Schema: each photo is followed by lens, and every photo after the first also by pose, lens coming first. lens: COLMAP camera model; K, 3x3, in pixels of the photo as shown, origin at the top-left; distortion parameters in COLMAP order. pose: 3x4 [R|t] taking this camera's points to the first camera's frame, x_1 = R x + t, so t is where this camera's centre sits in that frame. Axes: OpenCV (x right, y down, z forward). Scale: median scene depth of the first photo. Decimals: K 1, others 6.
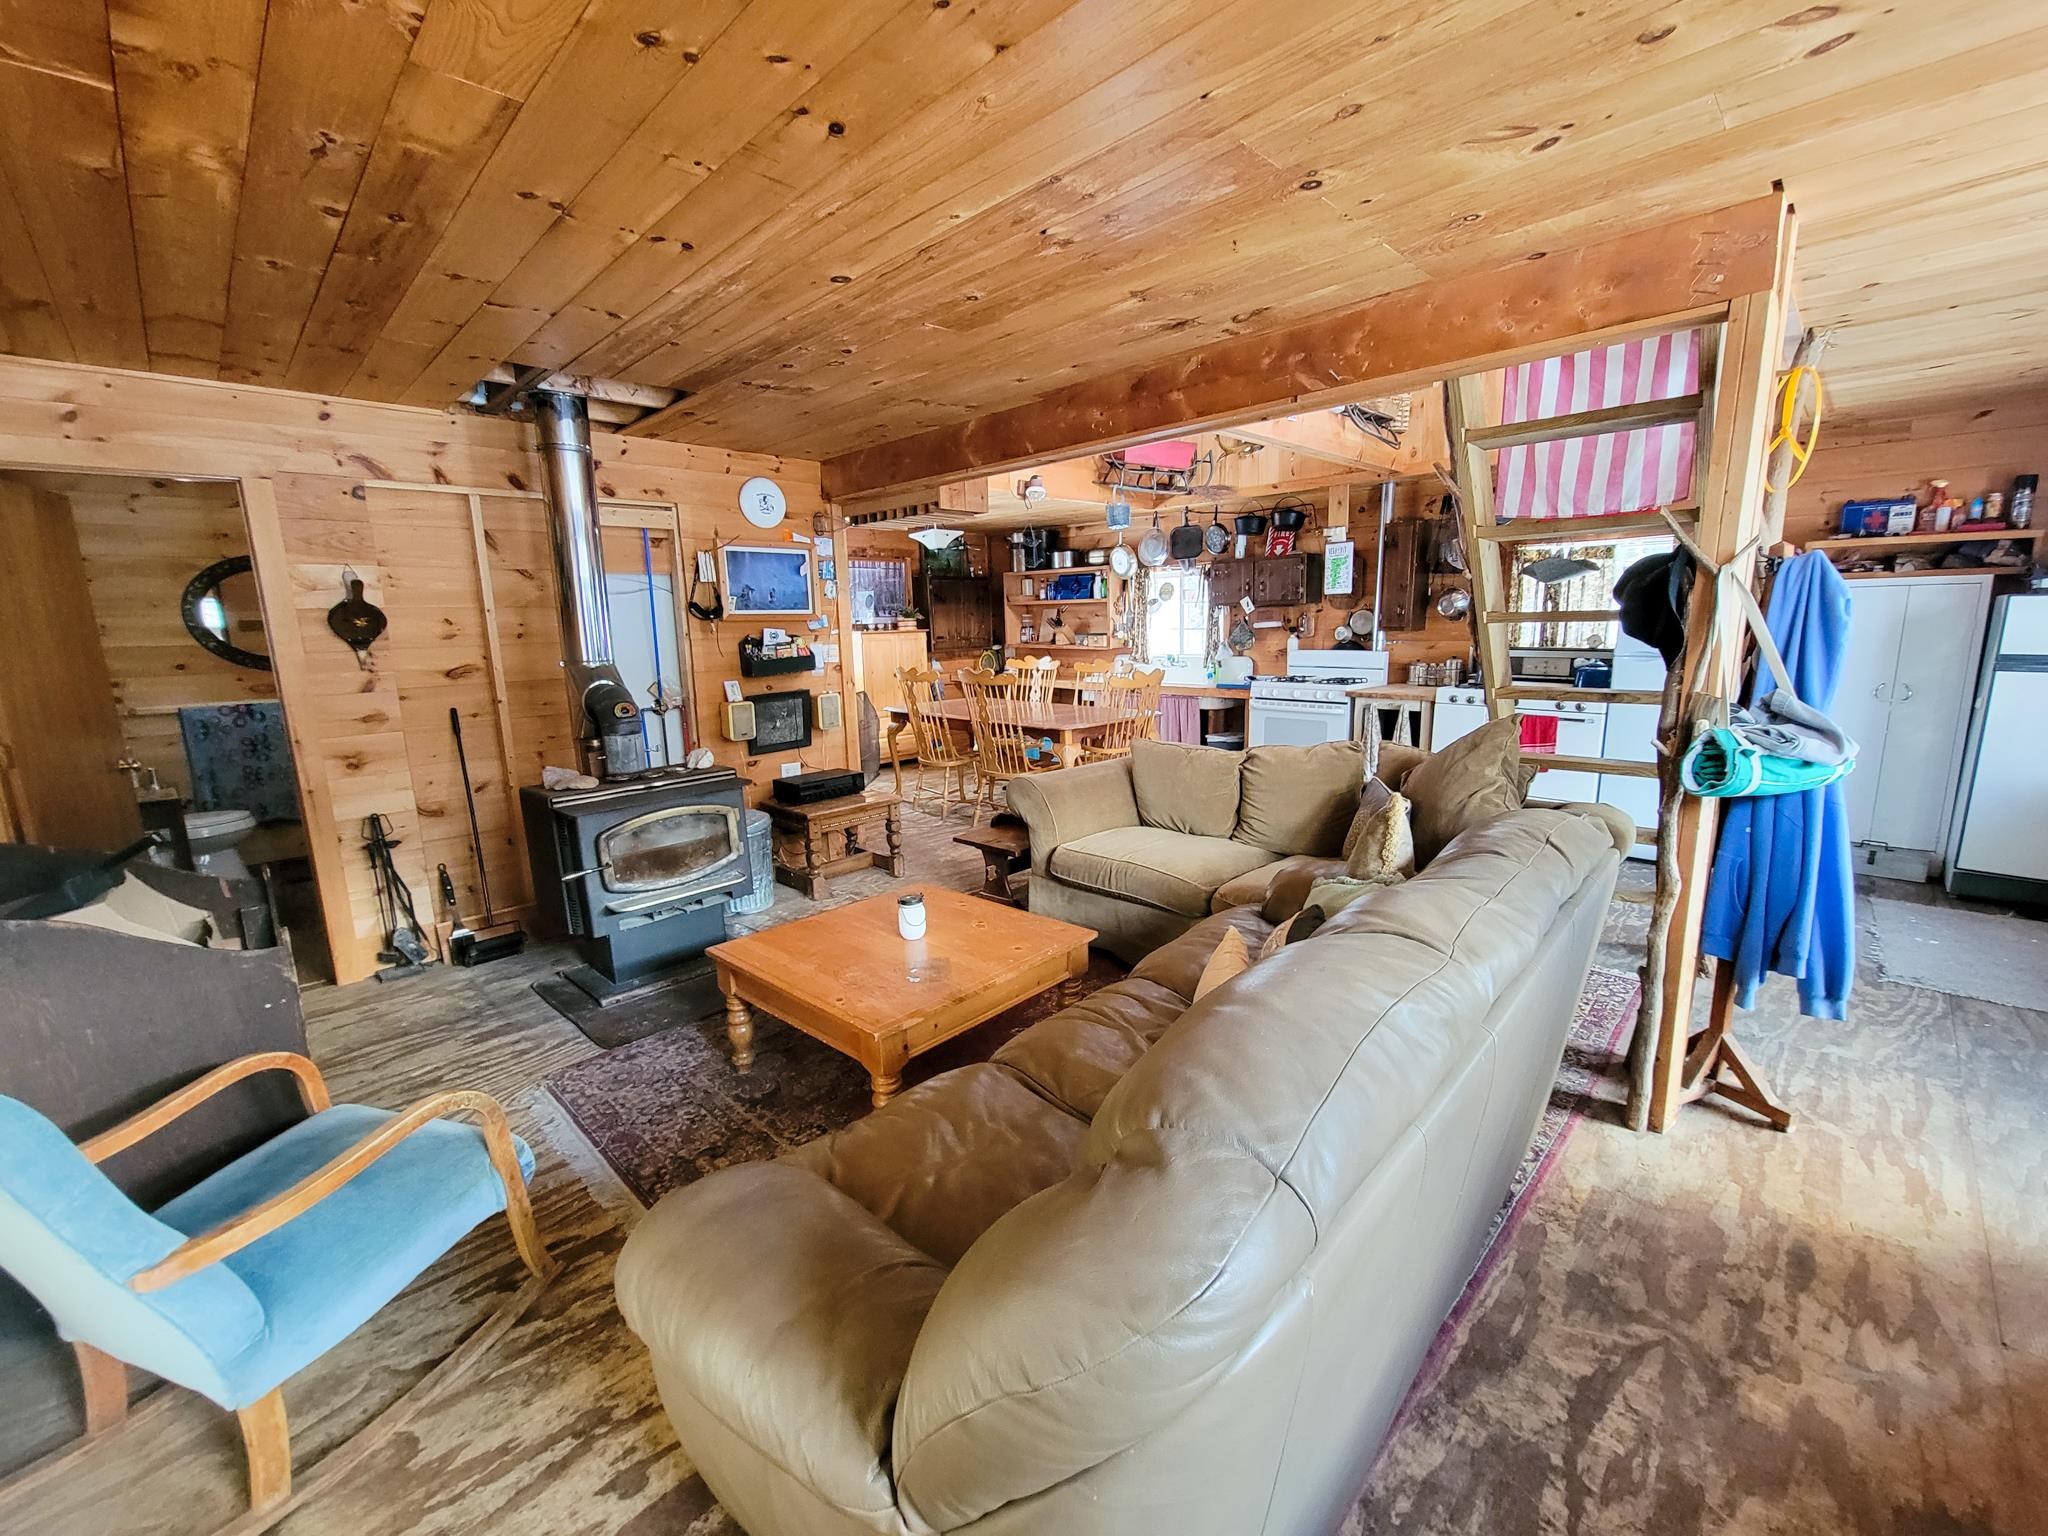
lens RADIAL K [[825.6, 0, 1027.9], [0, 825.6, 765.9], [0, 0, 1]] dist [0.001224, -0.000139]
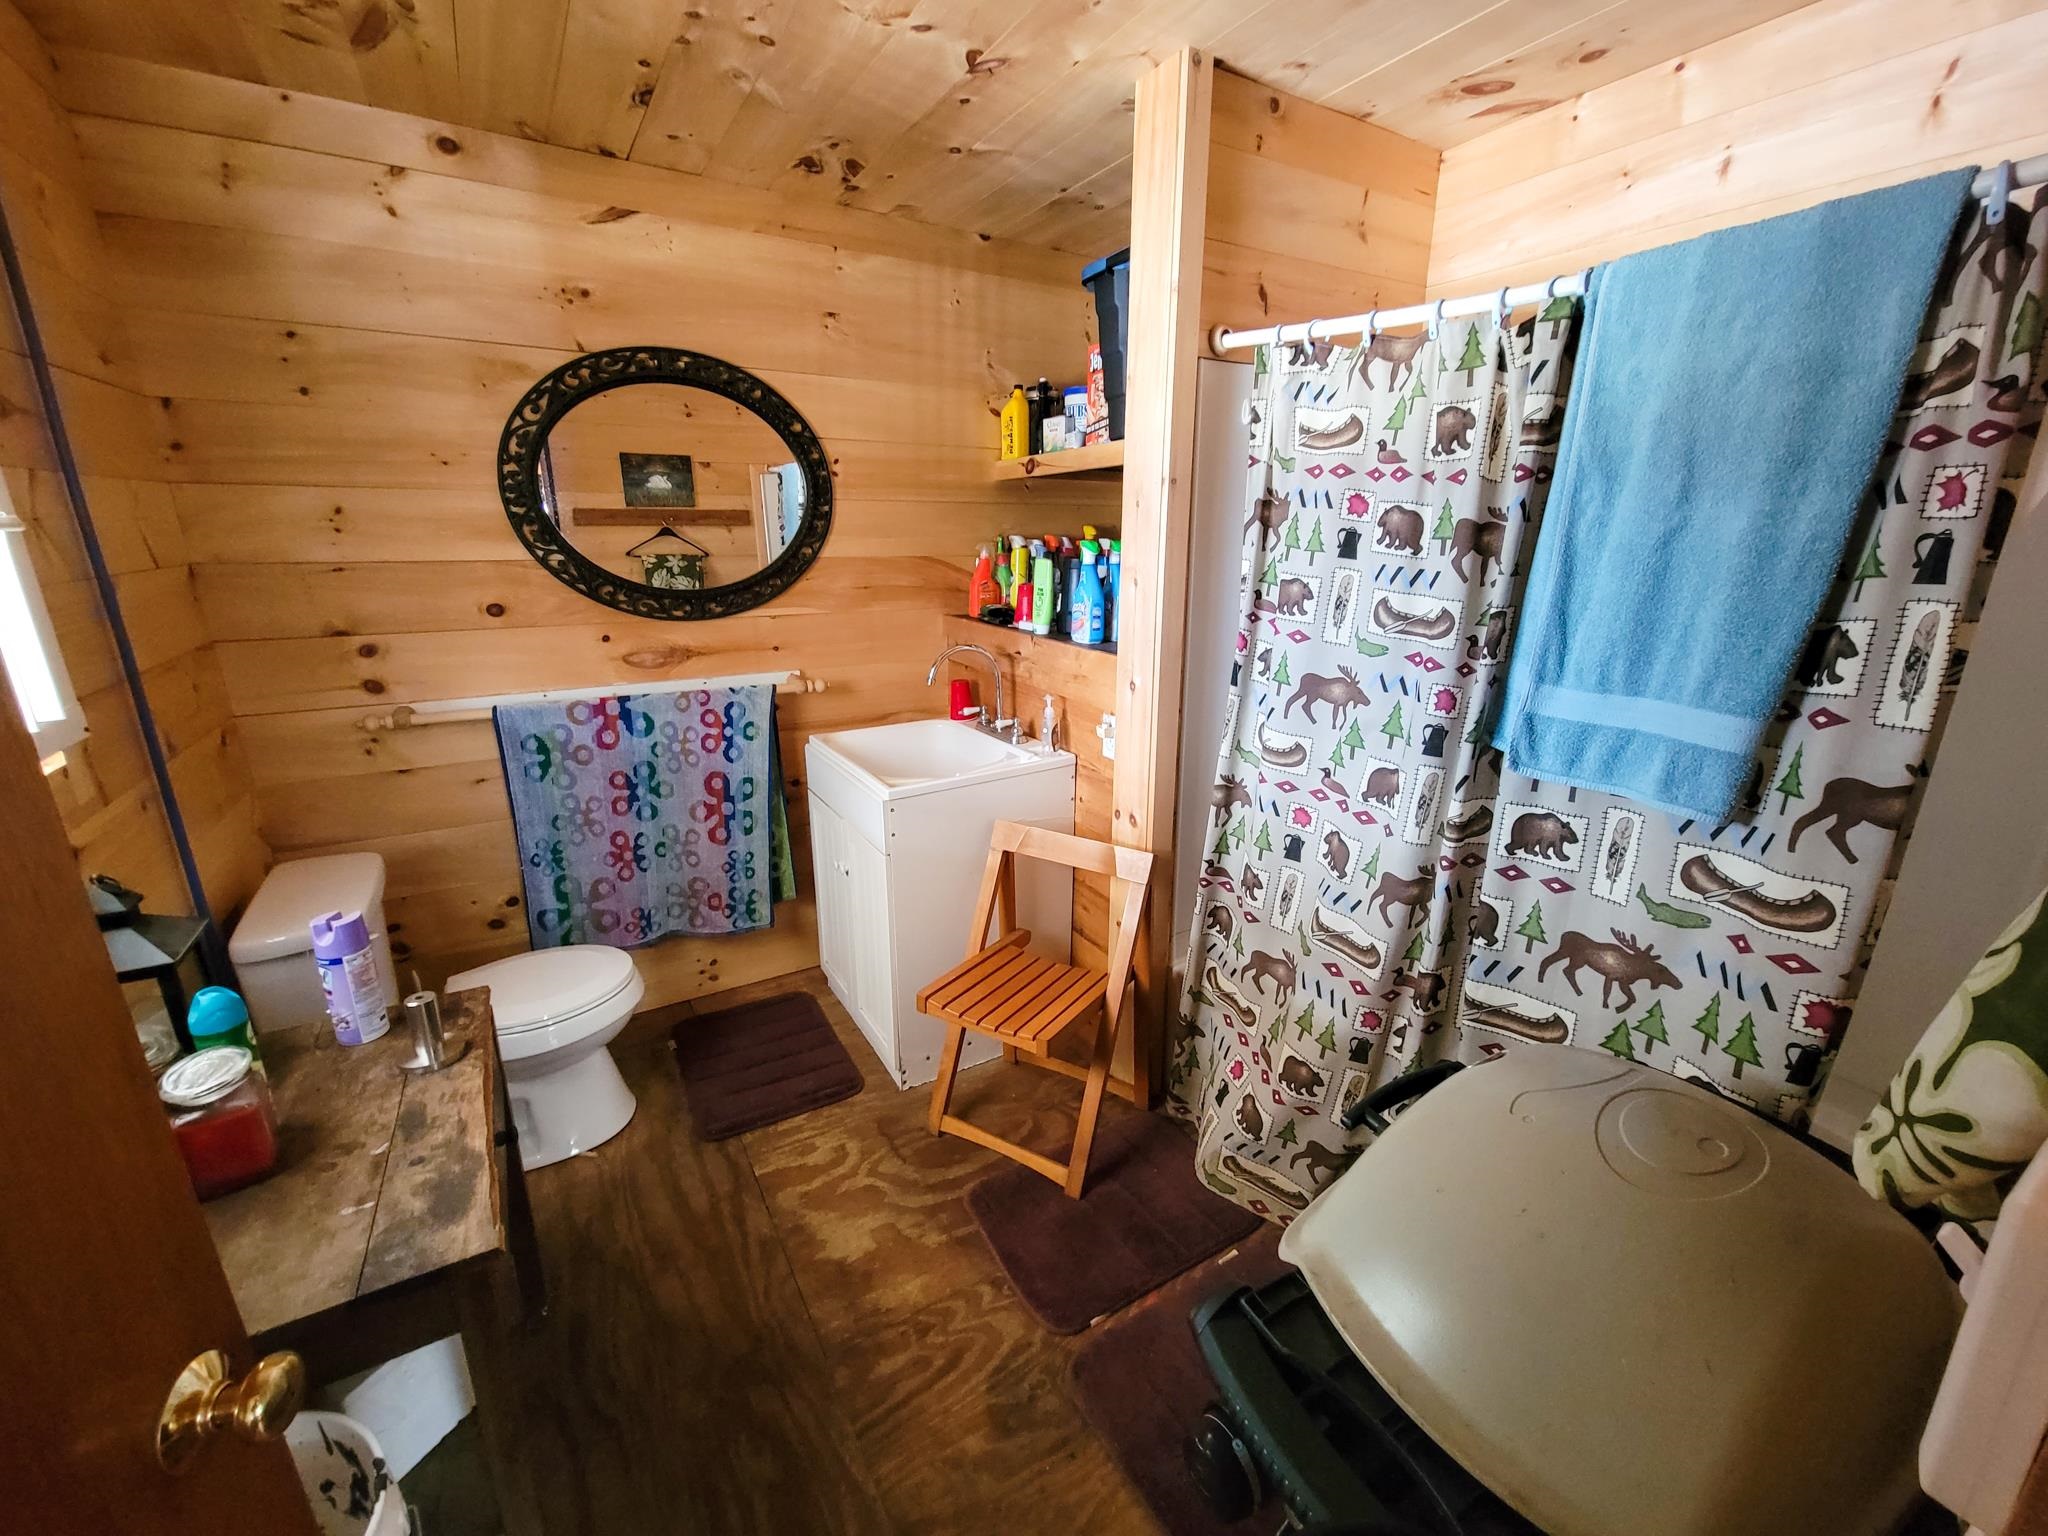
lens RADIAL K [[825.6, 0, 1025.8], [0, 825.6, 768.7], [0, 0, 1]] dist [0.001224, -0.000139]
pose [[0.961246, 0.095633, -0.258573, -0.631731], [-0.067586, 0.991031, 0.115282, -0.104833], [0.267278, -0.093338, 0.959088, 0.643970]]
